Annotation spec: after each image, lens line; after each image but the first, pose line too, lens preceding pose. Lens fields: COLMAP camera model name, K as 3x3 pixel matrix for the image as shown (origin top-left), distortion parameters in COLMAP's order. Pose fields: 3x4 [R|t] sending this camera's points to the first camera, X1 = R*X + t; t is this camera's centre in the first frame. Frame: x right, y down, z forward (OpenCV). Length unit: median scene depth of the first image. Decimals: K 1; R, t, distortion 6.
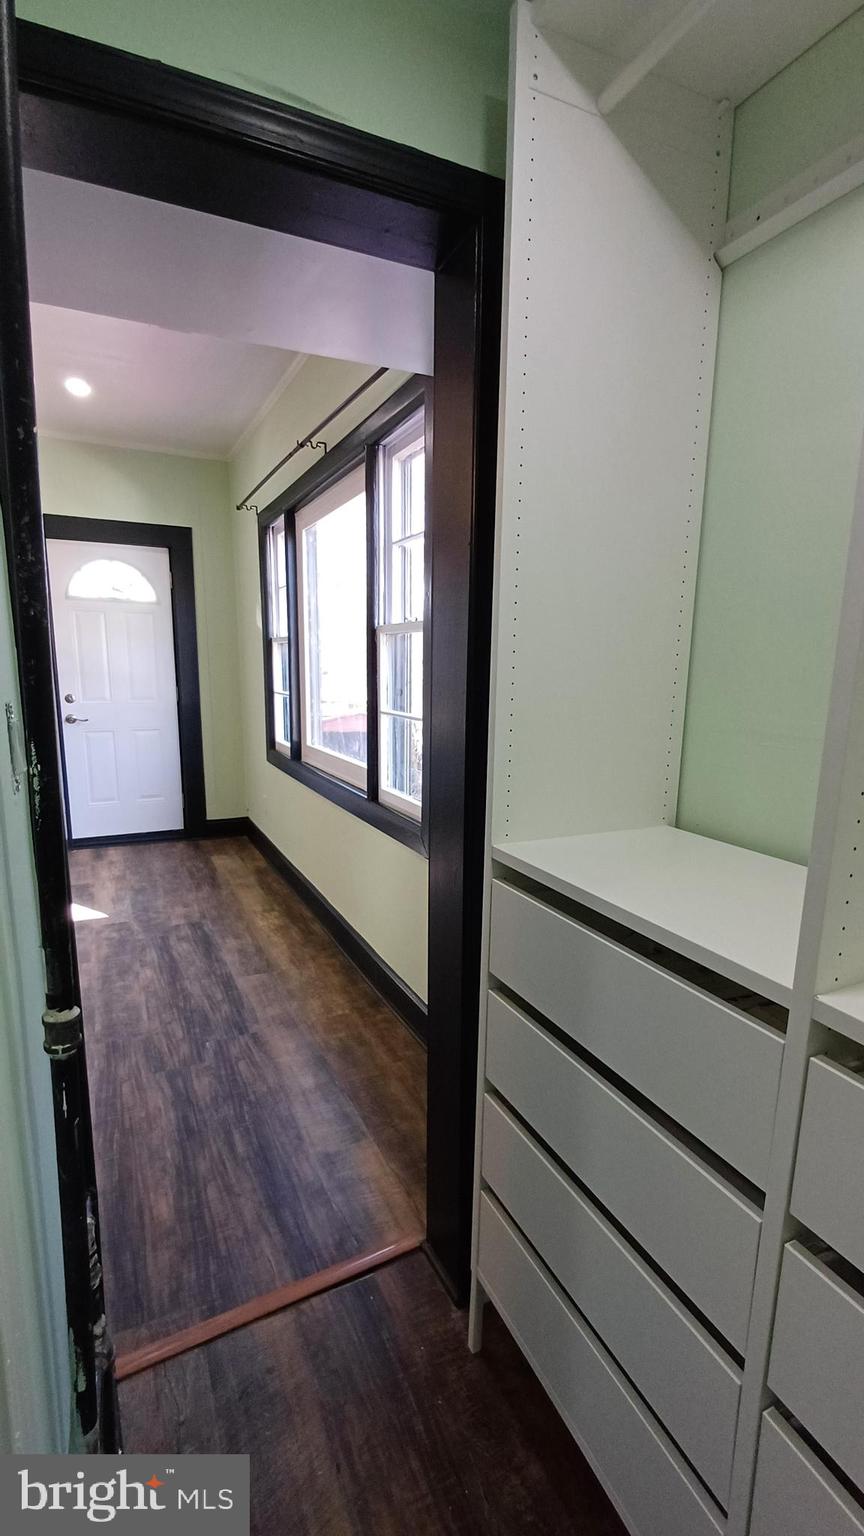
lens RADIAL K [[700.9, 0, 427.2], [0, 700.9, 797.5], [0, 0, 1]] dist [-0.000722, 0.006177]
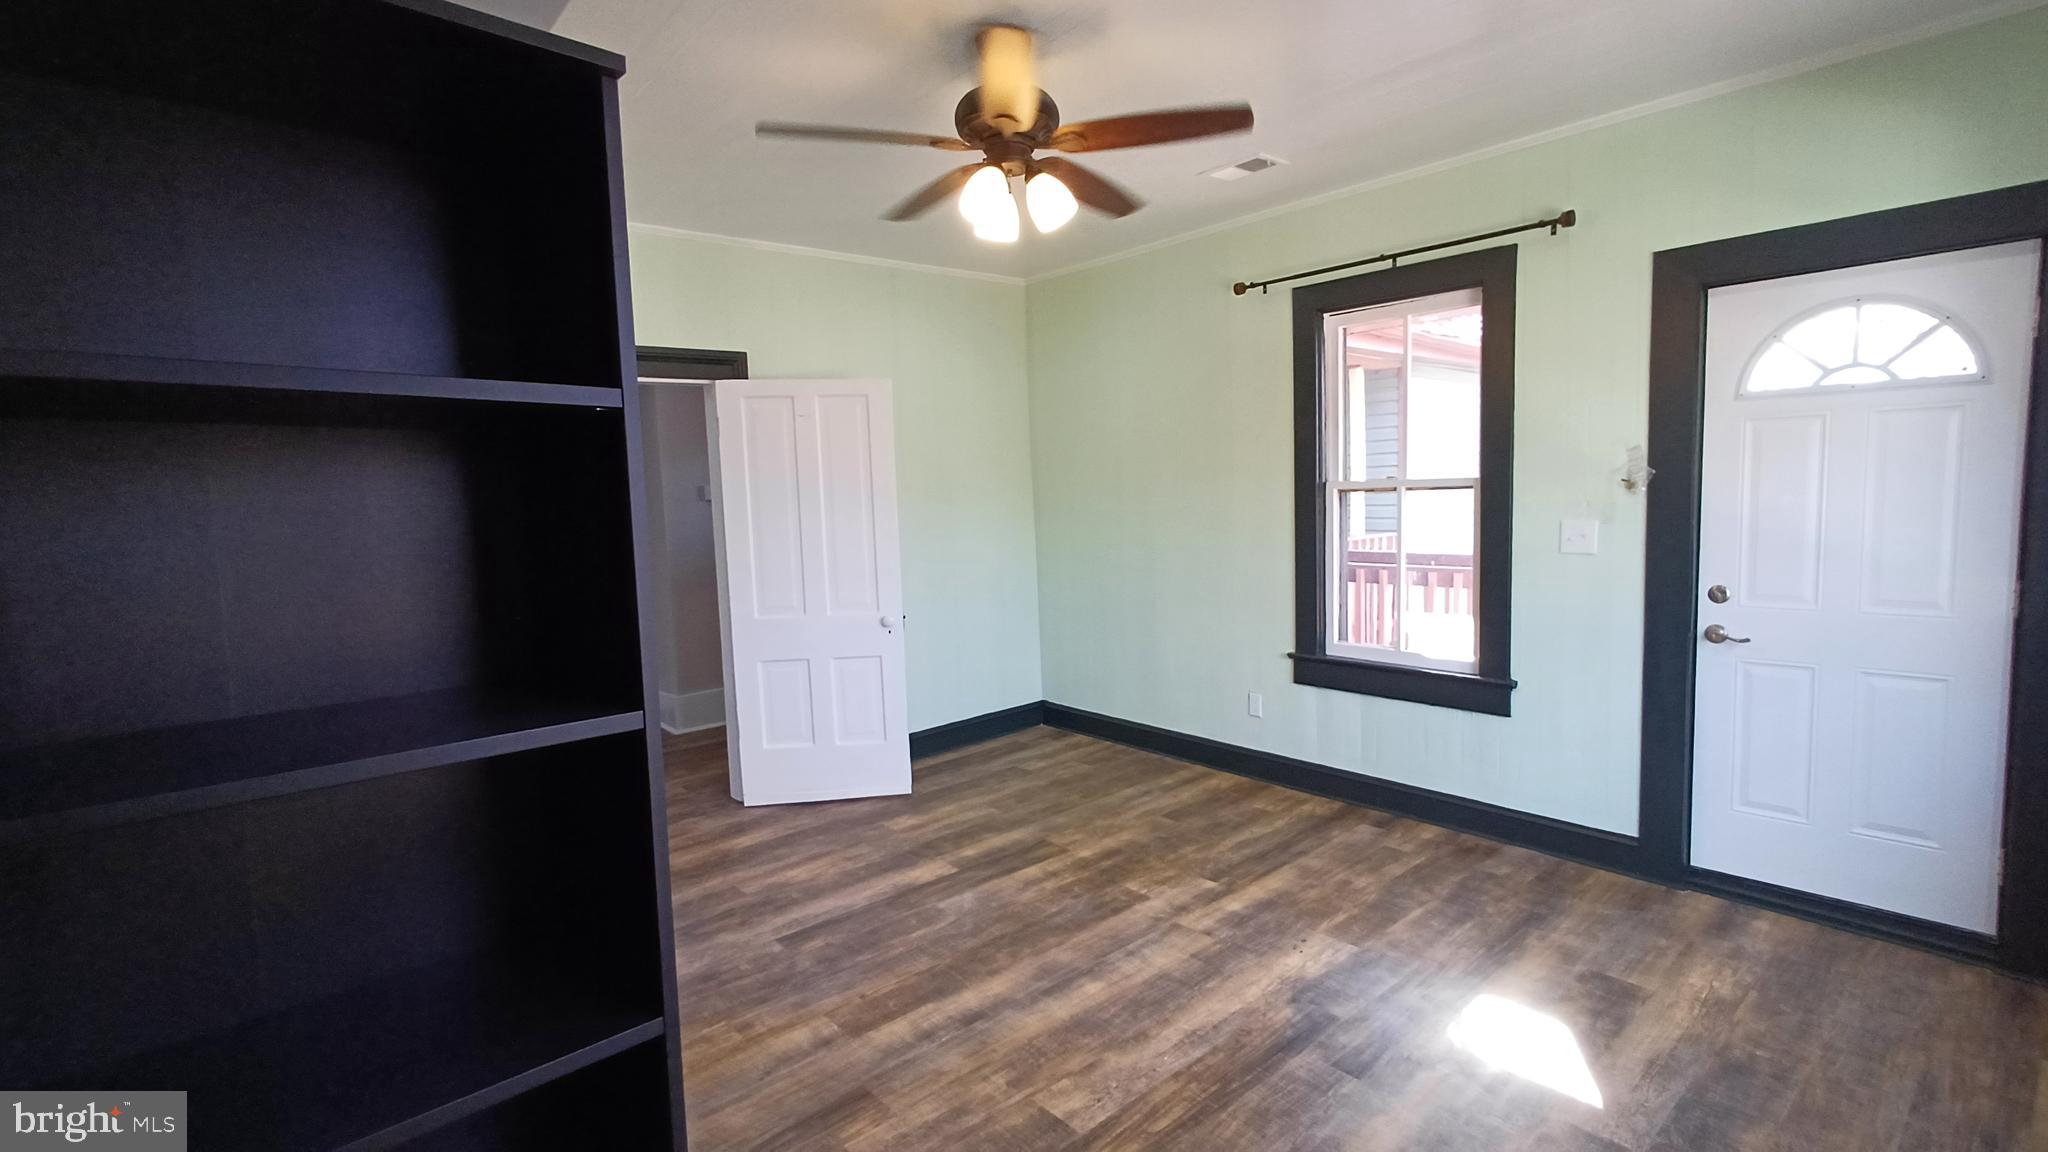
lens RADIAL K [[934.6, 0, 1055.9], [0, 934.6, 579.7], [0, 0, 1]] dist [-0.000722, 0.006177]
pose [[0.287219, 0.065598, -0.955616, -0.006385], [-0.146202, 0.988965, 0.023945, -0.136762], [0.946642, 0.132836, 0.293640, 0.487905]]
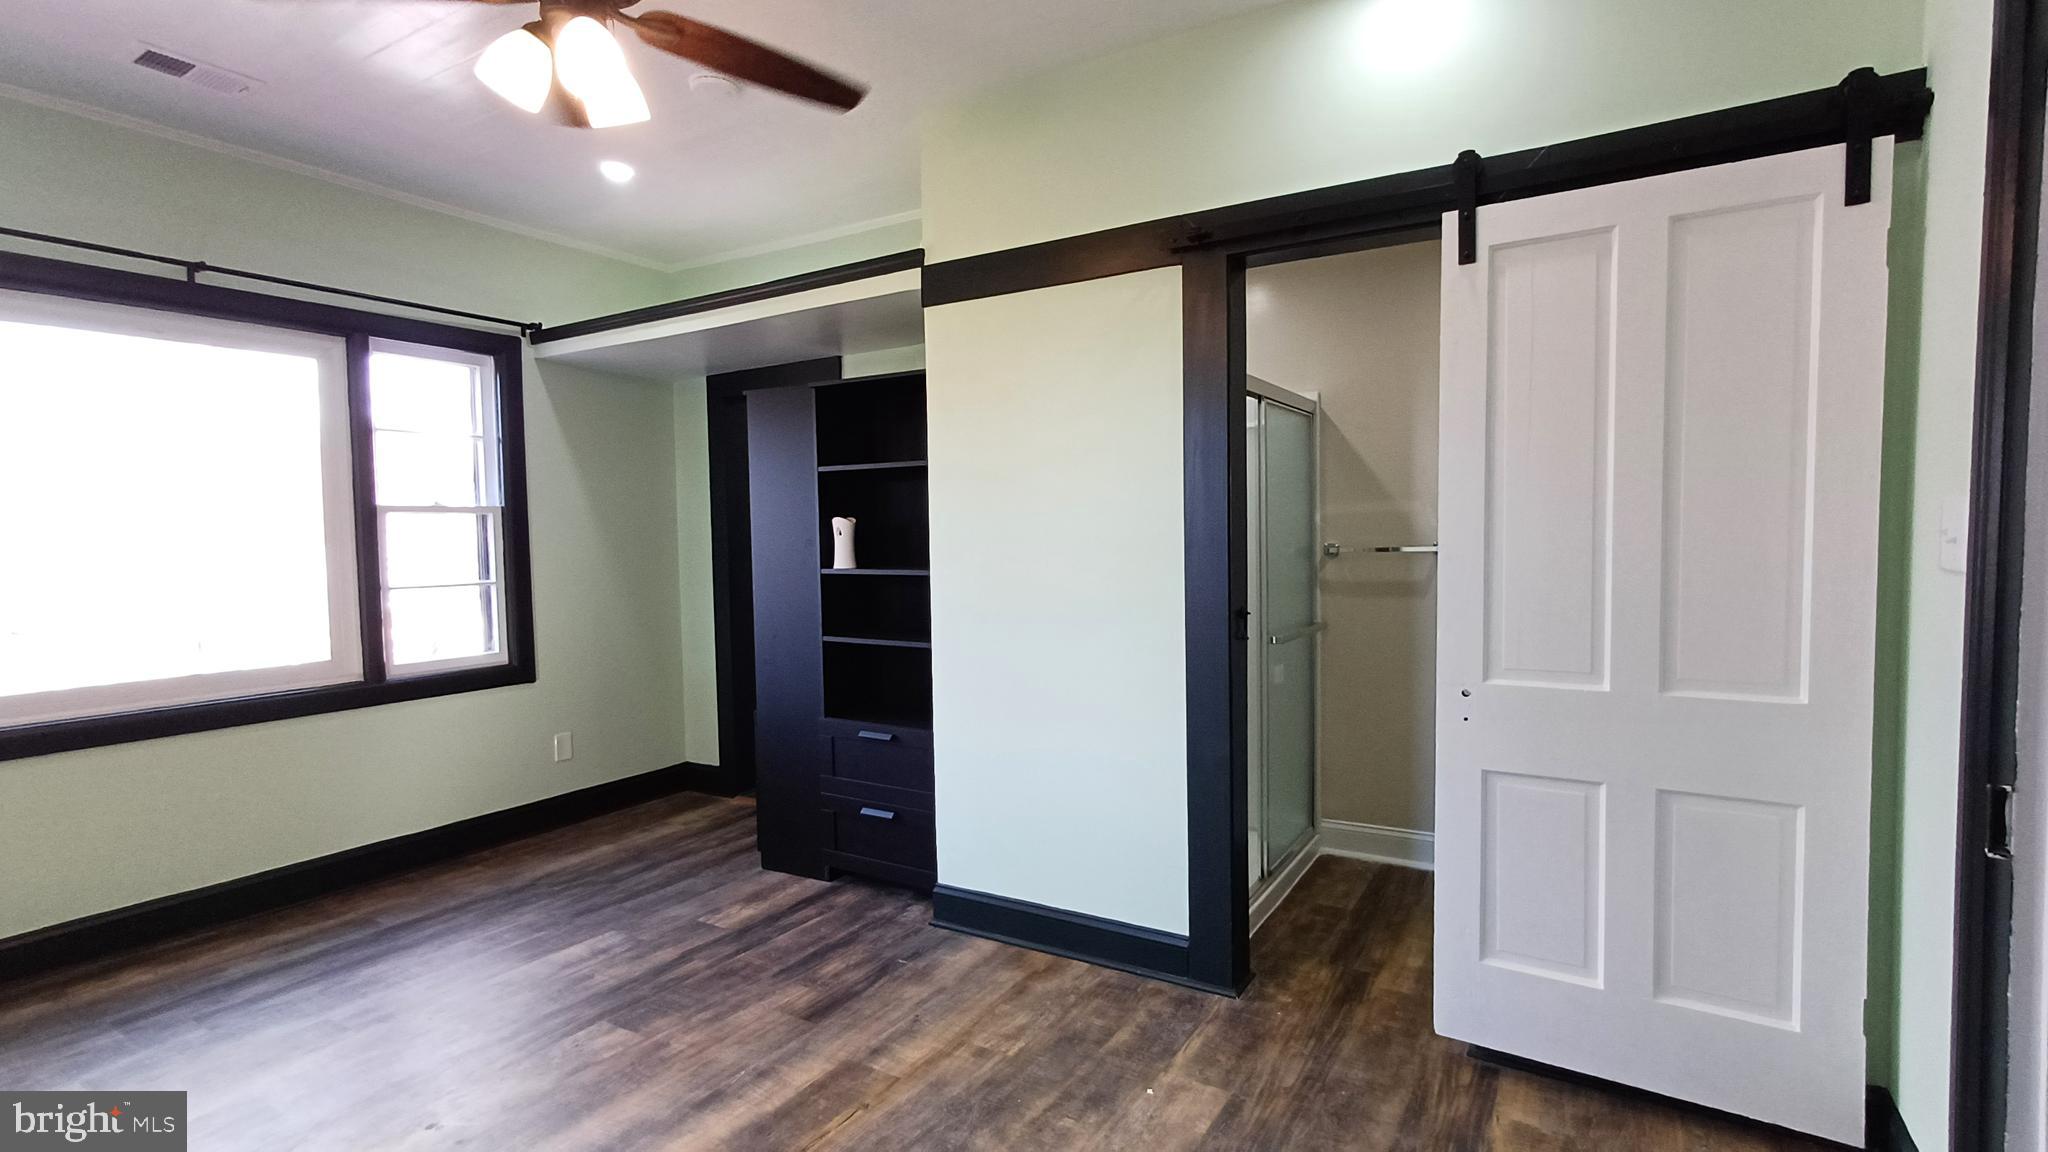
lens RADIAL K [[934.6, 0, 1058.8], [0, 934.6, 581.7], [0, 0, 1]] dist [-0.000722, 0.006177]
pose [[-0.572357, -0.044978, 0.818770, -1.395121], [0.162819, 0.972380, 0.167234, -0.161287], [-0.803678, 0.229029, -0.549225, 0.778808]]
